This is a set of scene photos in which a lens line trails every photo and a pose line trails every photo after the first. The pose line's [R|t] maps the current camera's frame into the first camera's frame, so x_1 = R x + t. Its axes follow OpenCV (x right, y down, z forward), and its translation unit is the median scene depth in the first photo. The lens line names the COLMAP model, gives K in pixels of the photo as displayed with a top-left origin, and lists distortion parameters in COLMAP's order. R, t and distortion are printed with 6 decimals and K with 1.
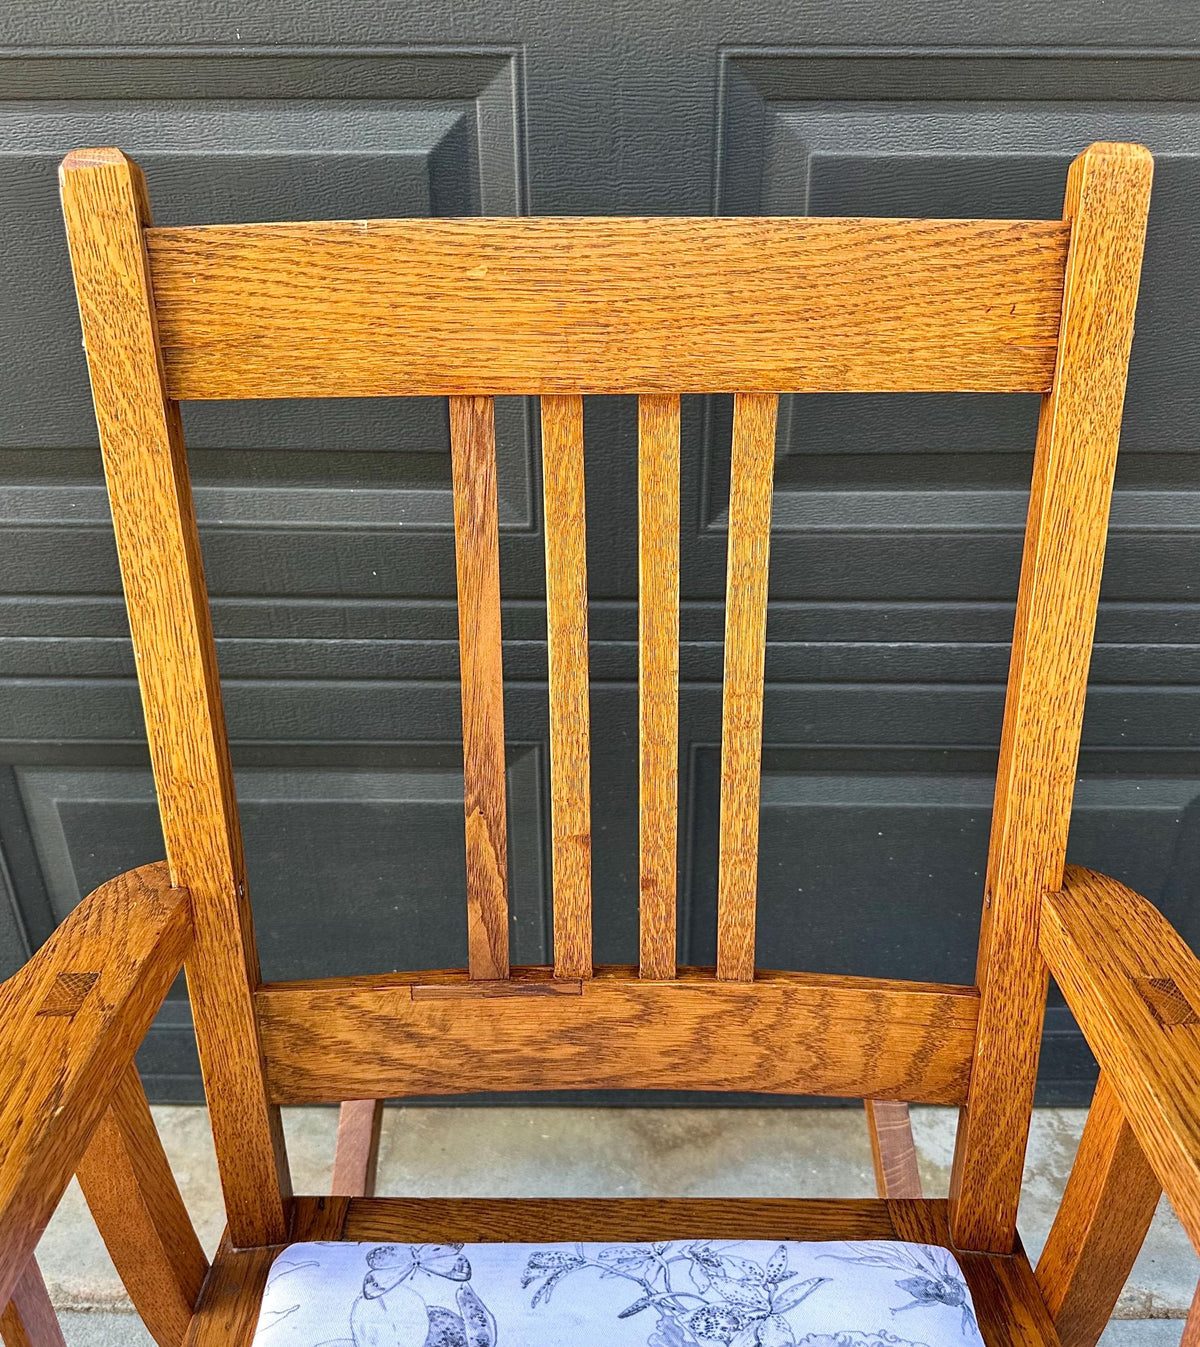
lens RADIAL K [[1181.1, 0, 607.2], [0, 1181.1, 679.7], [0, 0, 1]] dist [0.174811, -0.407679]
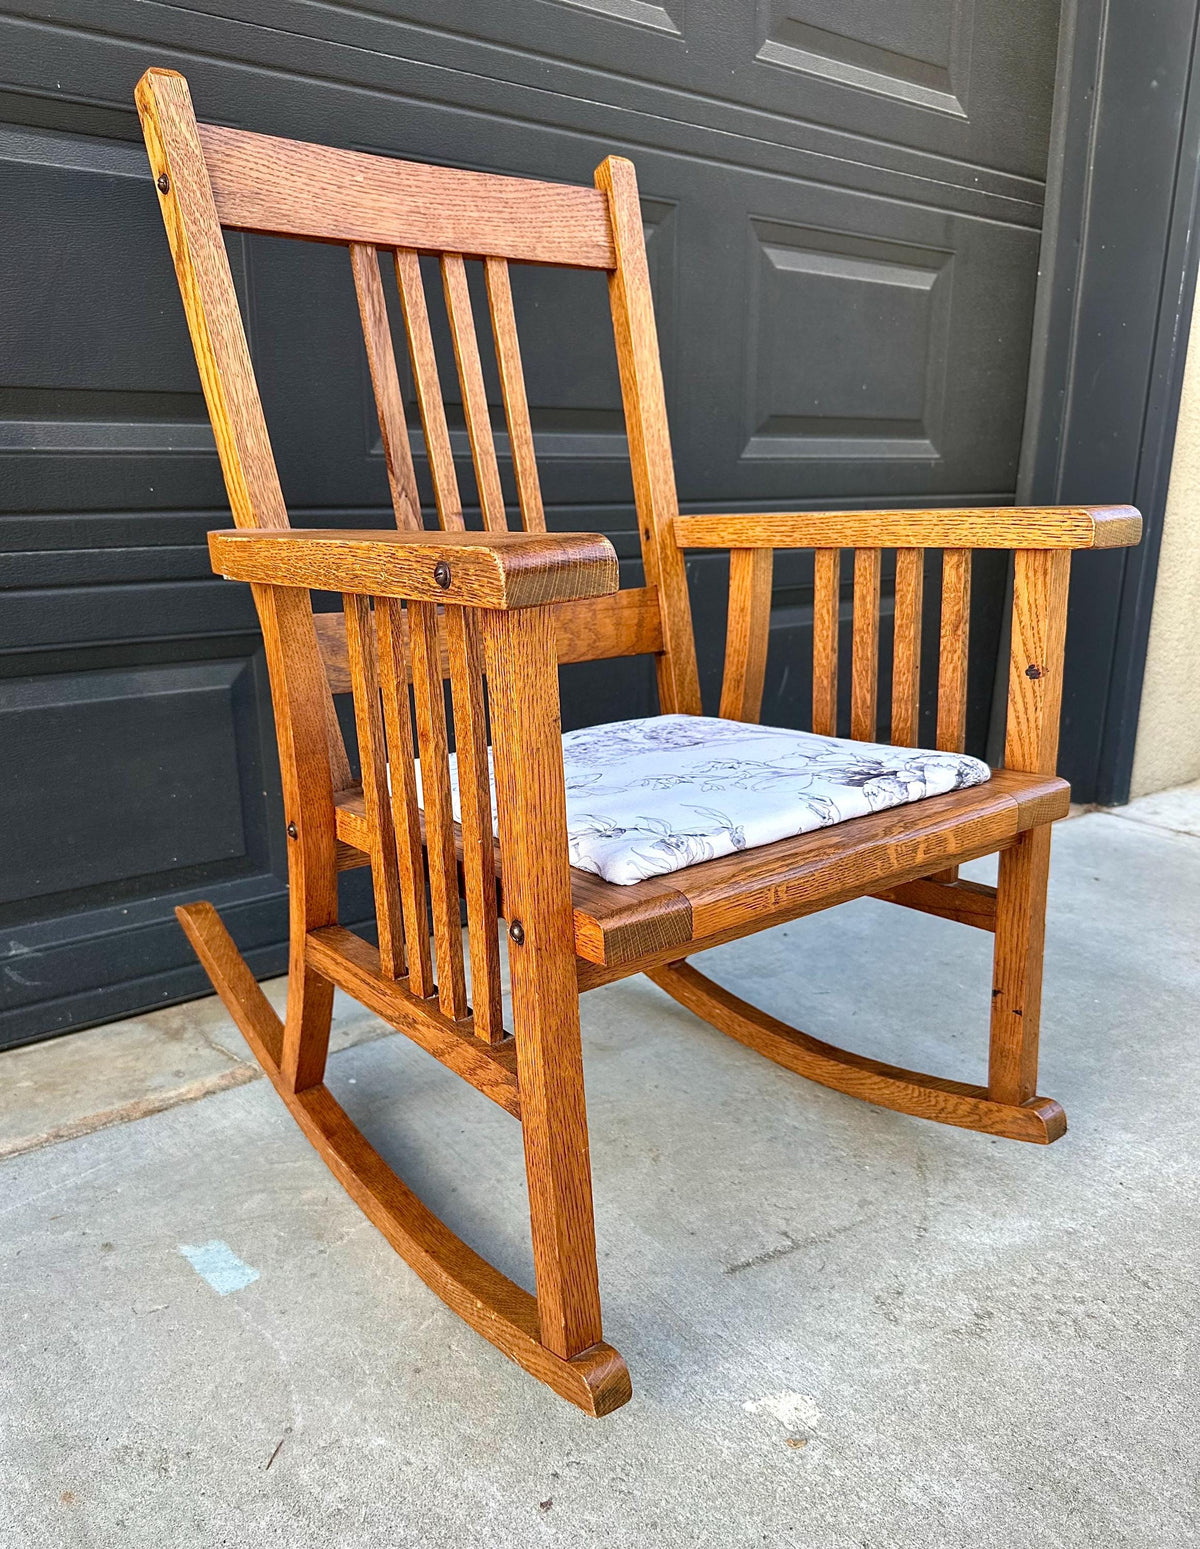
lens RADIAL K [[1182.2, 0, 578.0], [0, 1182.2, 823.8], [0, 0, 1]] dist [0.138430, -0.278730]
pose [[0.783861, -0.177825, 0.594928, -0.981793], [0.294757, 0.949846, -0.104453, 0.782702], [-0.546516, 0.257236, 0.796963, -0.346395]]
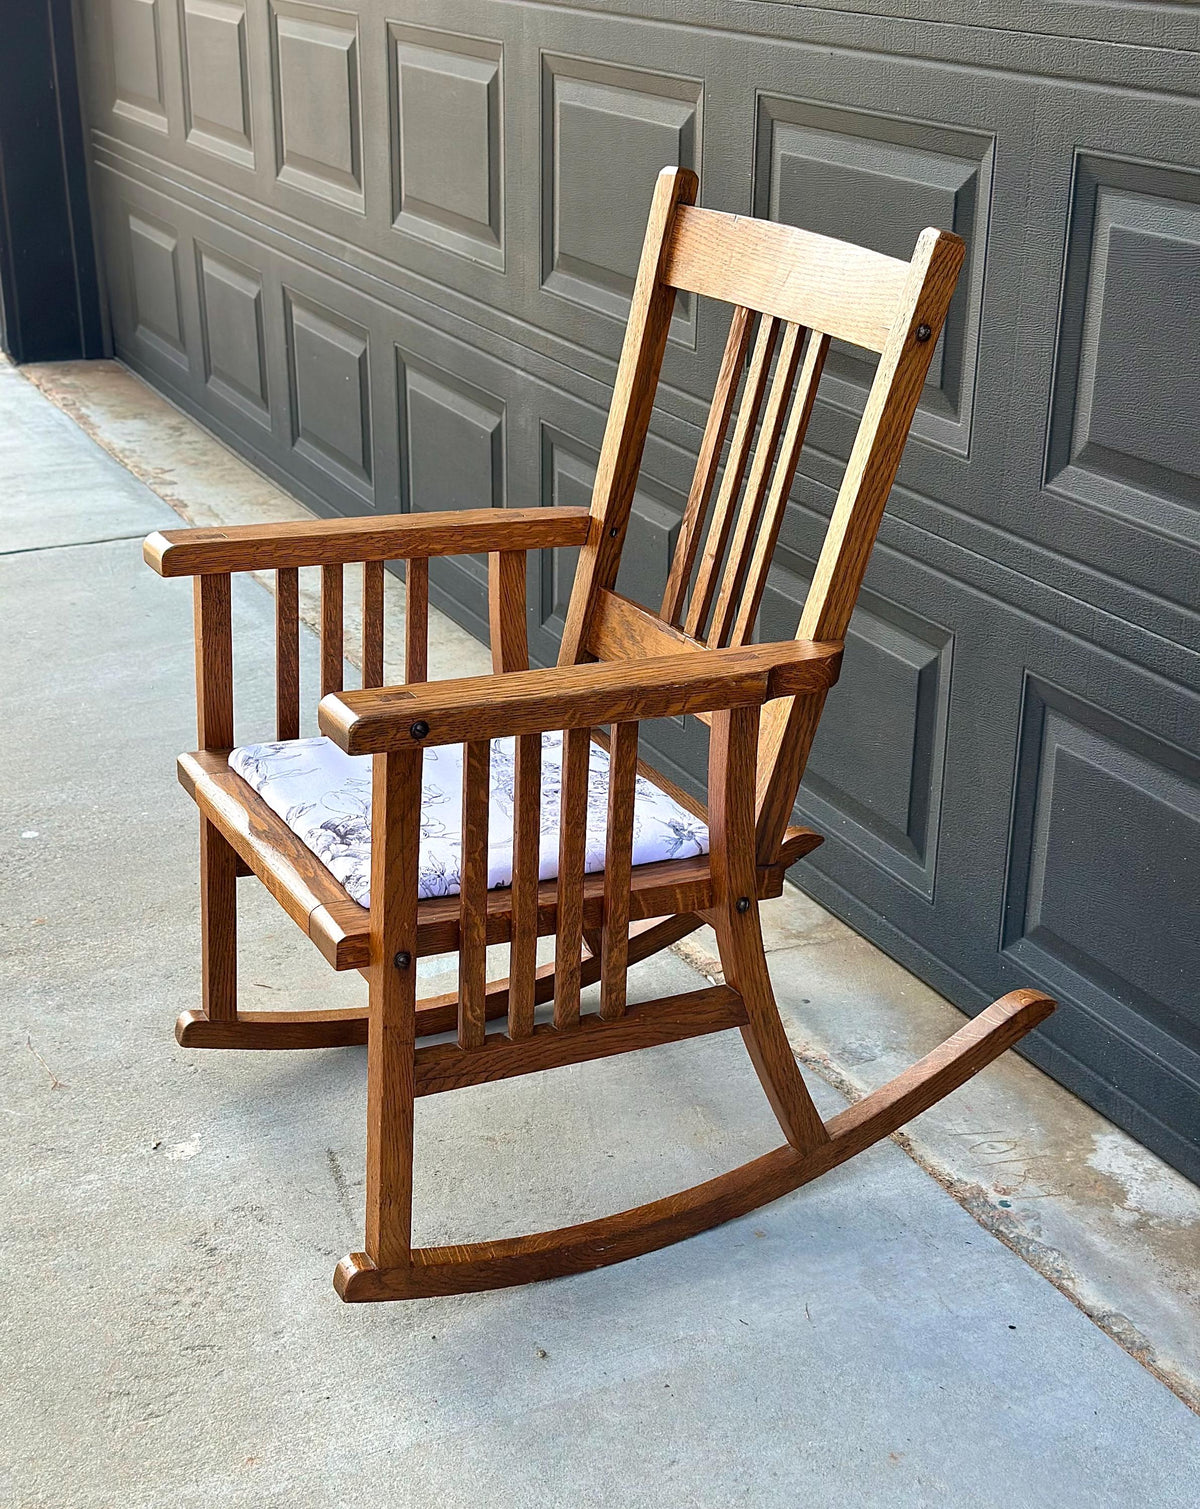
lens RADIAL K [[2247.0, 0, 613.0], [0, 2247.0, 778.5], [0, 0, 1]] dist [0.164543, -0.092631]
pose [[0.446826, 0.340277, -0.827380, 2.814962], [-0.435447, 0.890614, 0.131120, 0.051272], [0.781493, 0.301692, 0.546122, -0.862008]]
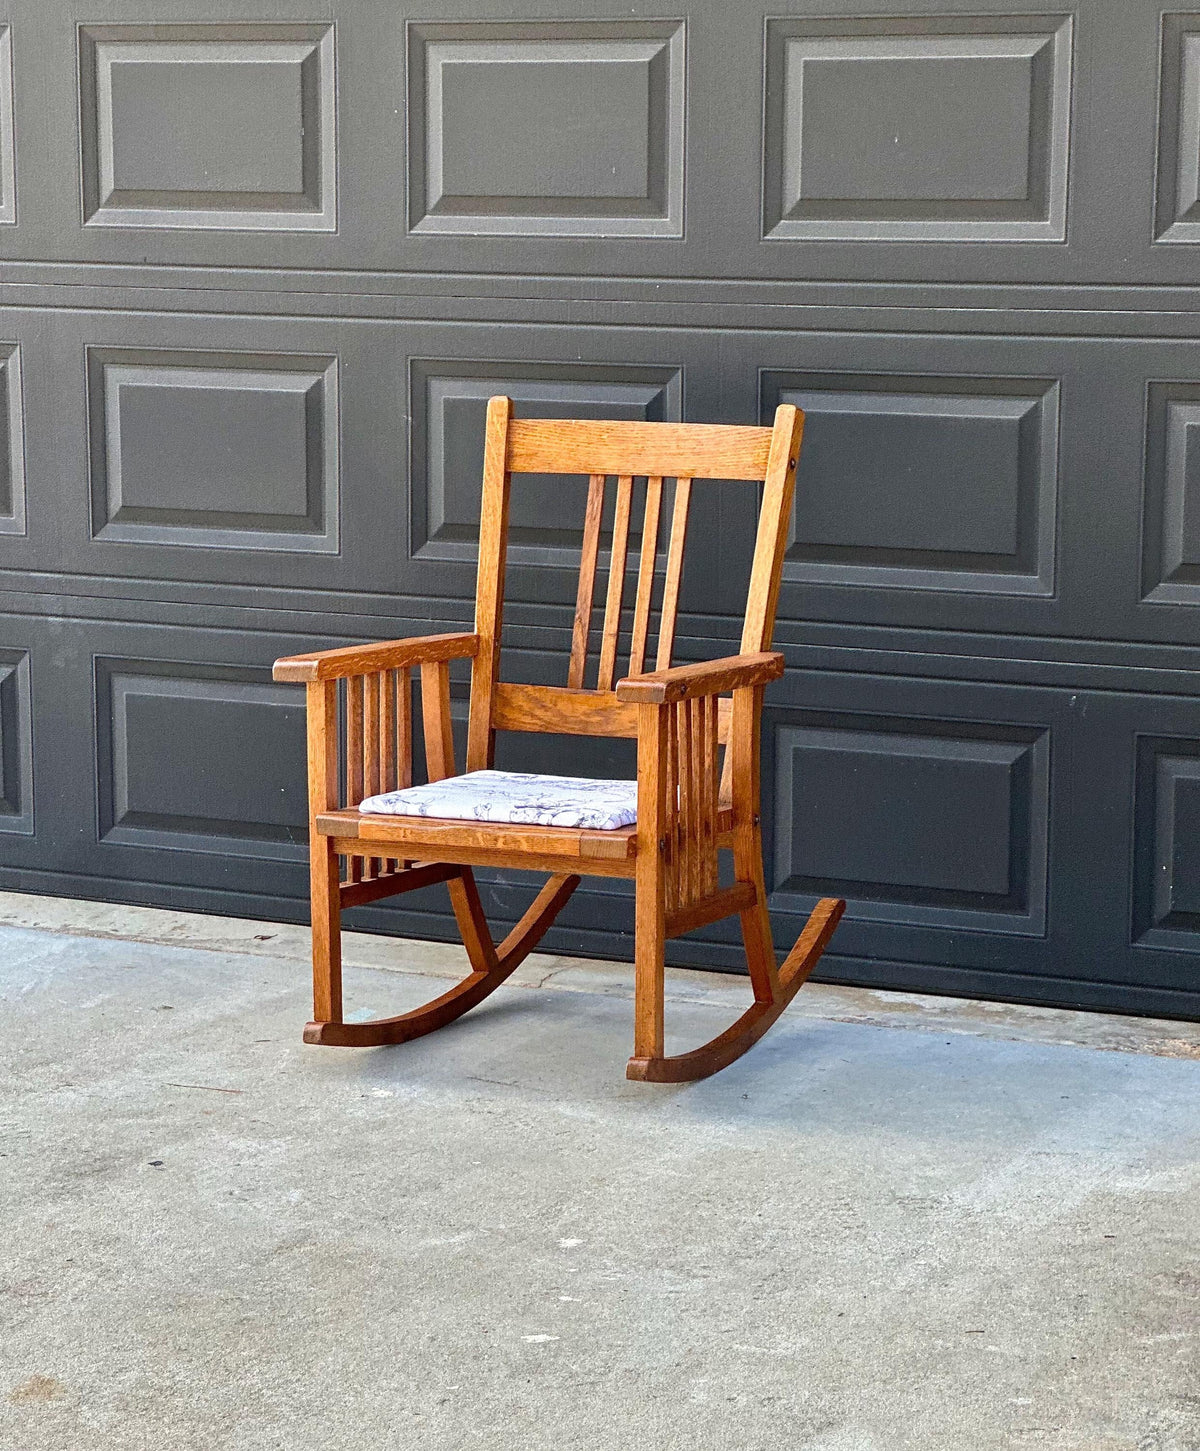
lens RADIAL K [[3813.3, 0, 603.7], [0, 3813.3, 831.0], [0, 0, 1]] dist [-0.335379, 10.997644]
pose [[0.898596, 0.079987, -0.431424, 3.670326], [-0.210142, 0.941598, -0.263123, 2.790990], [0.385182, 0.327101, 0.862925, -6.221896]]
